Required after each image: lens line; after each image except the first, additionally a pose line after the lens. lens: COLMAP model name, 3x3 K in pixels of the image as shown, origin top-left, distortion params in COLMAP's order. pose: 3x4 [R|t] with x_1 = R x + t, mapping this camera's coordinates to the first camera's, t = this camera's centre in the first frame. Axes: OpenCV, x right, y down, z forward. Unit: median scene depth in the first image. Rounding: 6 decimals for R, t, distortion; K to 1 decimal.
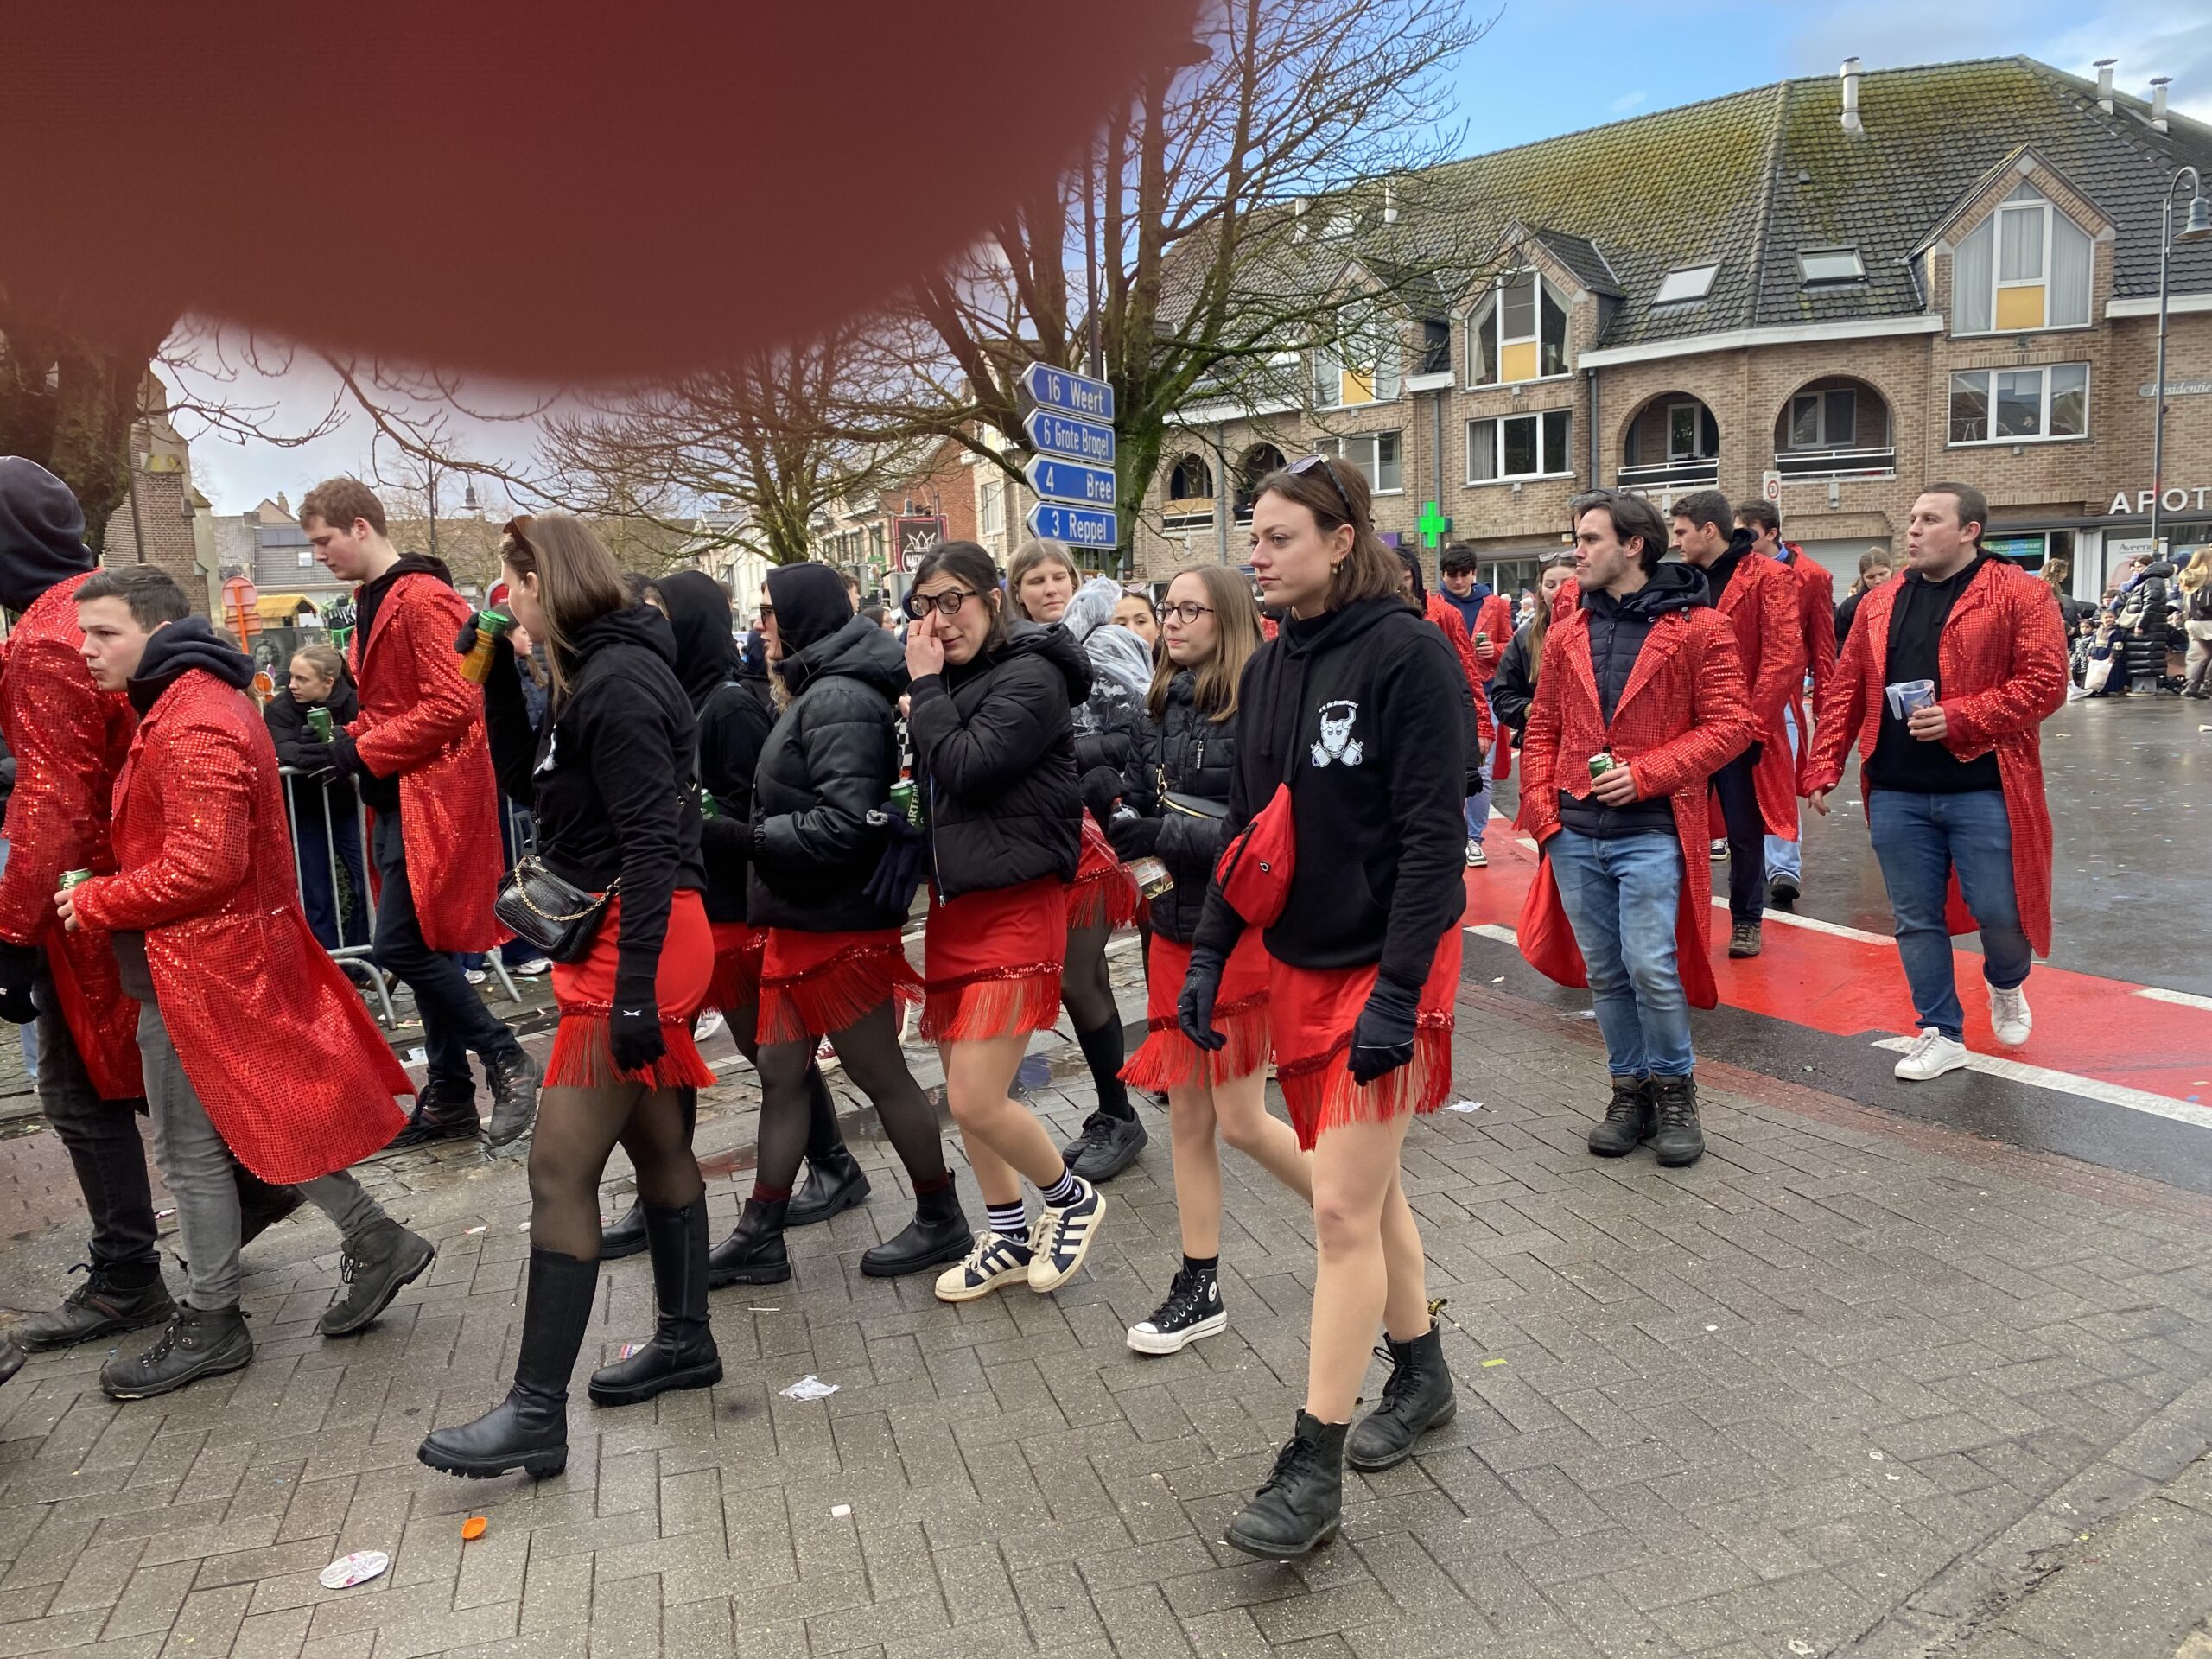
lens RADIAL K [[1696.6, 0, 1071.7], [0, 1696.6, 839.8], [0, 0, 1]] dist [0.026303, -0.027034]
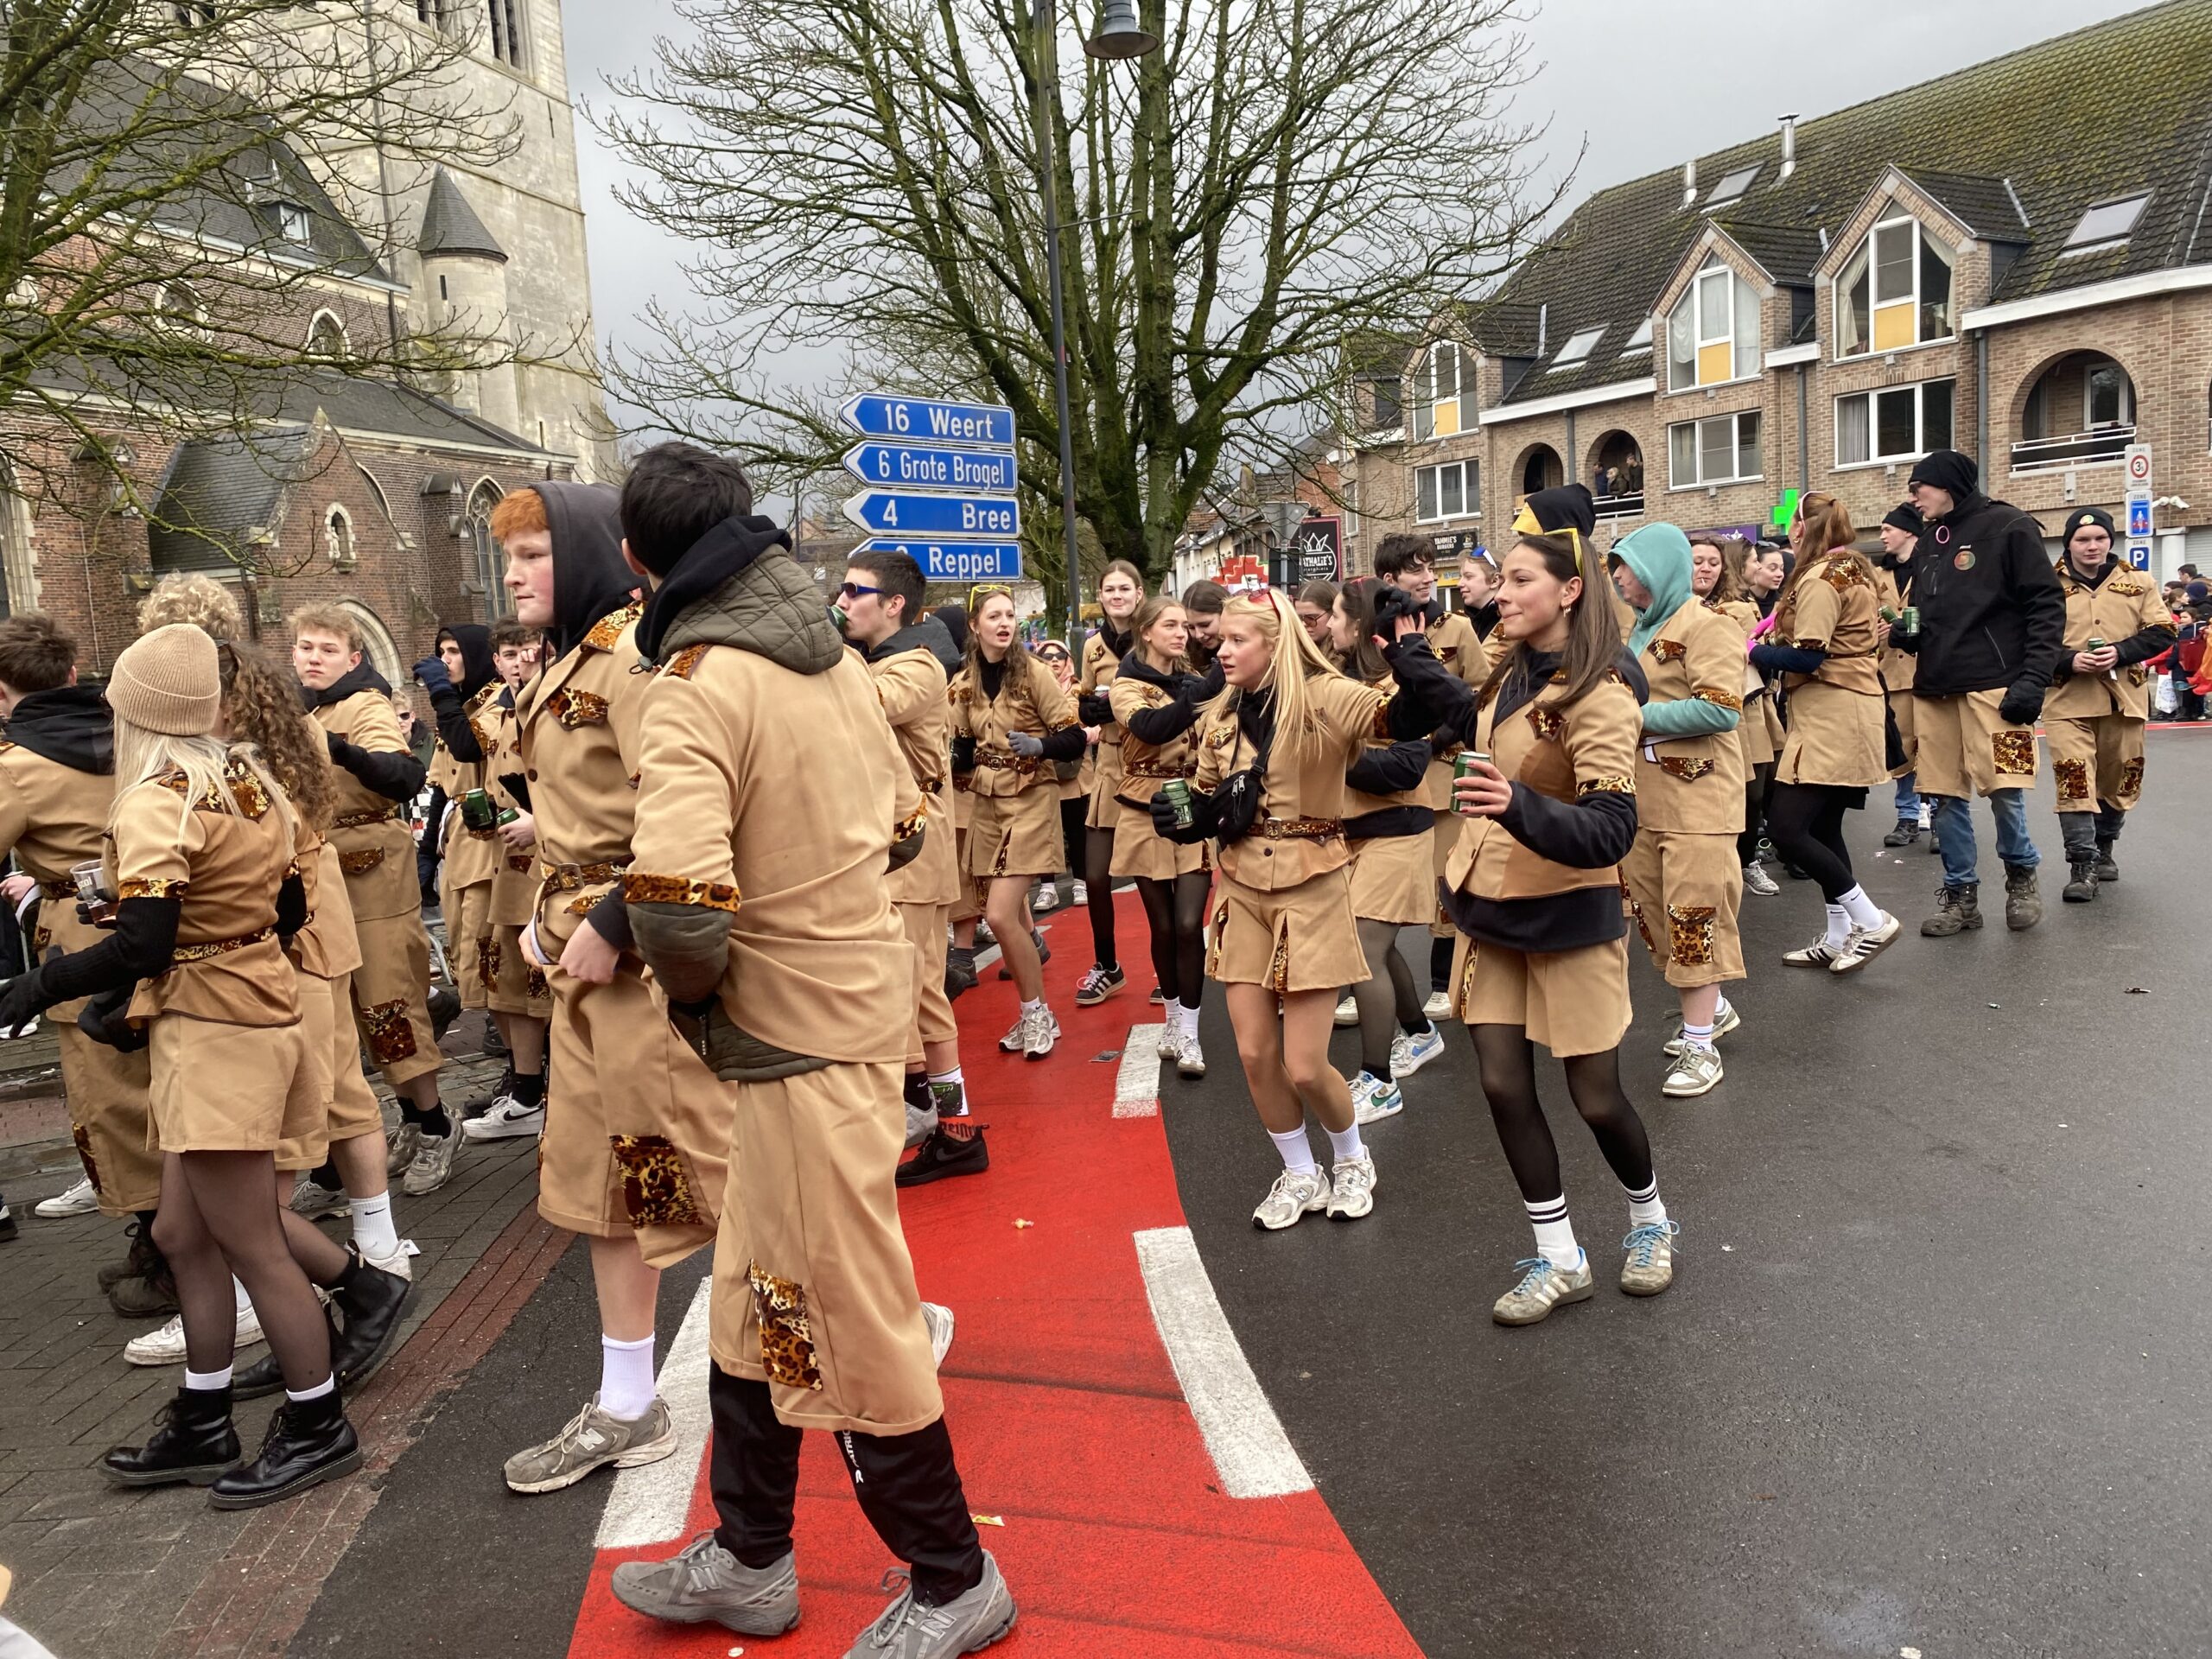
lens RADIAL K [[1696.6, 0, 1077.6], [0, 1696.6, 804.8], [0, 0, 1]] dist [0.026303, -0.027034]
pose [[0.952388, 0.018990, -0.304298, 0.142169], [-0.024284, 0.999612, -0.013621, -0.015447], [0.303921, 0.020362, 0.952479, 0.052439]]
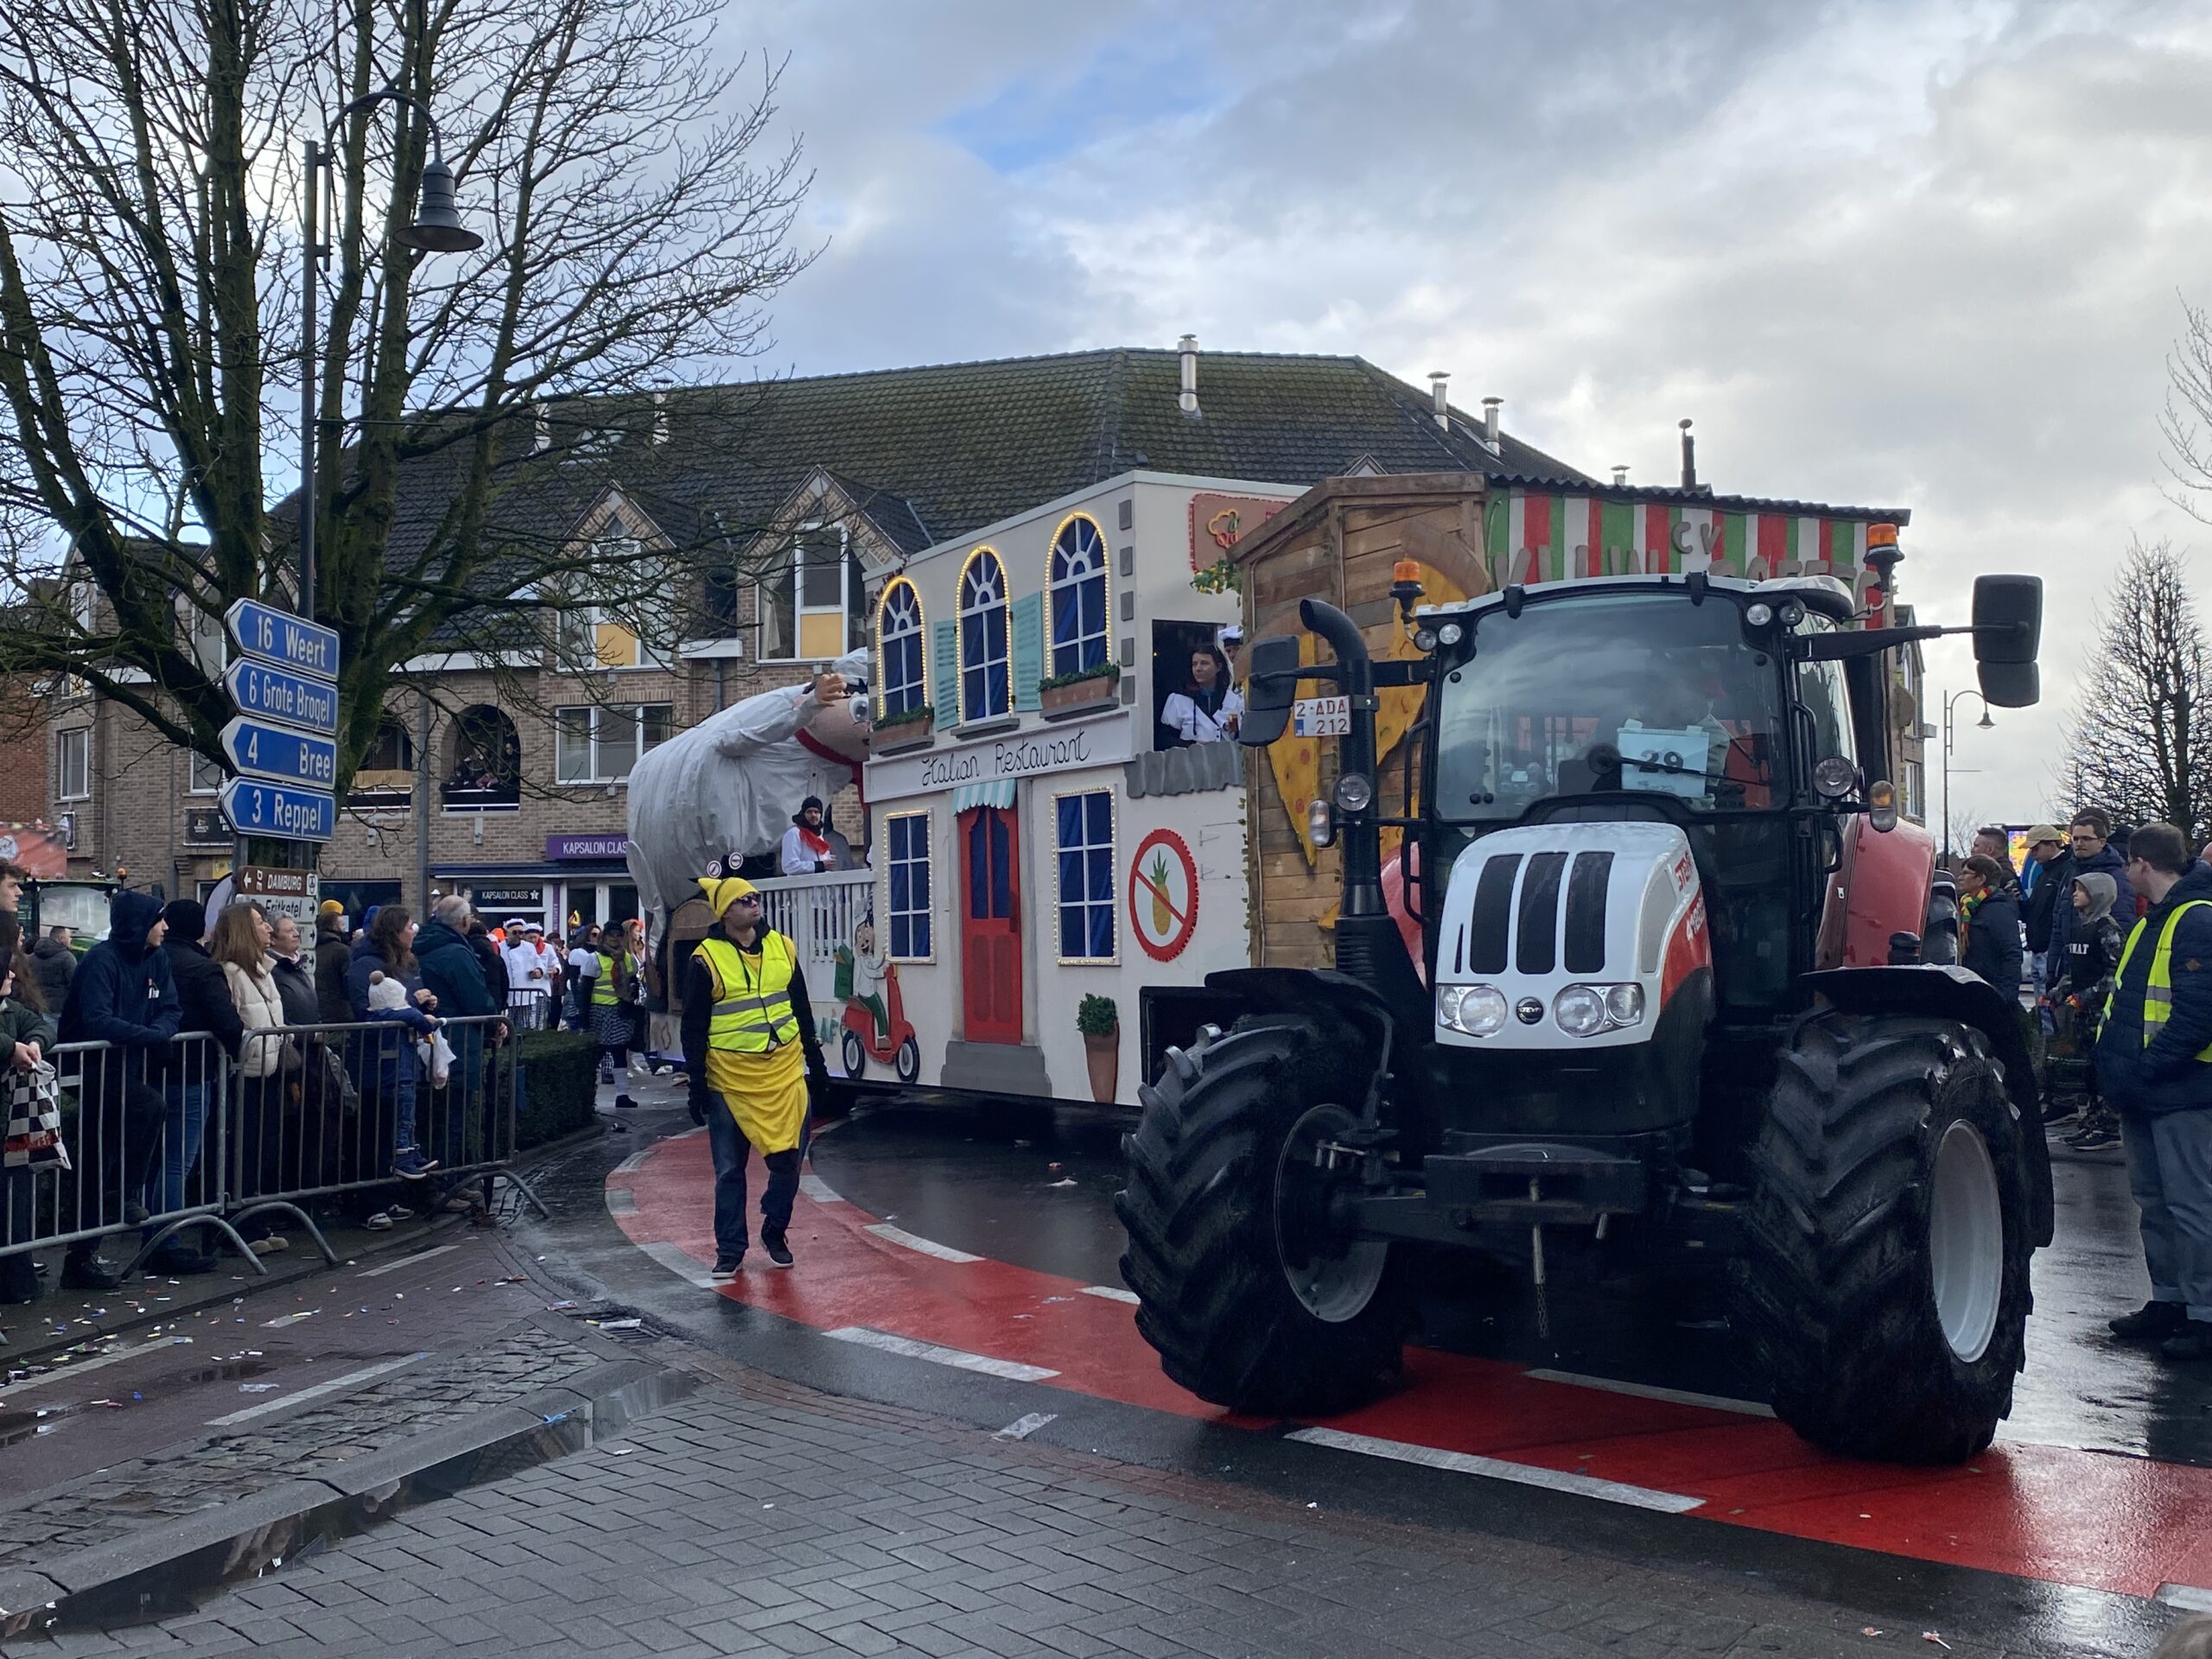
lens RADIAL K [[2297.3, 0, 1114.2], [0, 2297.3, 829.1], [0, 0, 1]] dist [0.016443, 0.000000]
pose [[0.923284, 0.055662, 0.380065, -0.017510], [0.013000, 0.984350, -0.175743, 0.002455], [-0.383899, 0.167201, 0.908111, -0.024429]]
